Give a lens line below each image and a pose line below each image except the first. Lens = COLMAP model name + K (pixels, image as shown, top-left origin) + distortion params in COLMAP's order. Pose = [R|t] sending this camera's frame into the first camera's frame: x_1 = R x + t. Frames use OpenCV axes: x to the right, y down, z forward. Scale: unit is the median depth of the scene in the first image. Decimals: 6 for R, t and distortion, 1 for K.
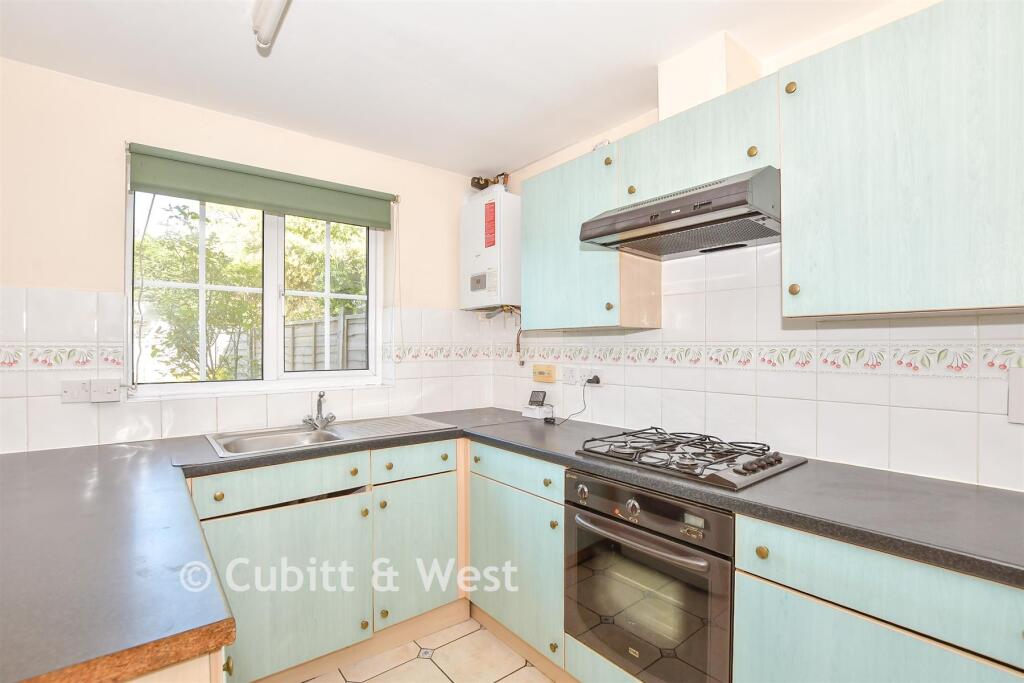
lens RADIAL K [[441.4, 0, 512.0], [0, 441.4, 341.5], [0, 0, 1]] dist [-0.037910, -0.000008]
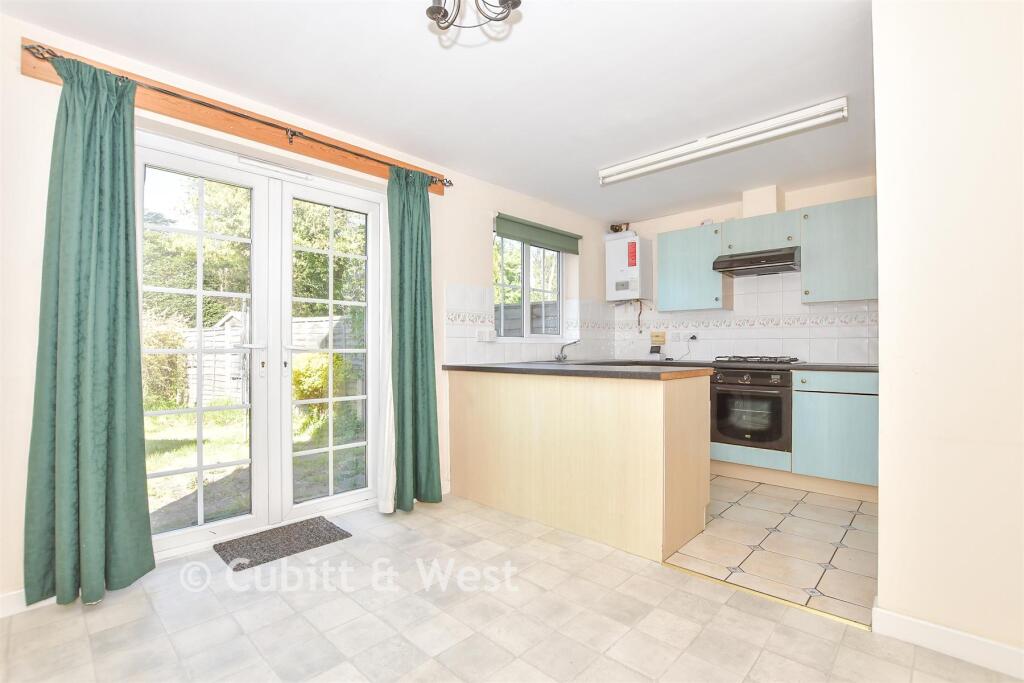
lens RADIAL K [[461.0, 0, 512.0], [0, 461.0, 341.5], [0, 0, 1]] dist [-0.001276, -0.000081]
pose [[0.986164, 0.005442, 0.165681, -1.045189], [-0.003983, 0.999950, -0.009139, 0.140662], [-0.165722, 0.008353, 0.986137, -0.975049]]
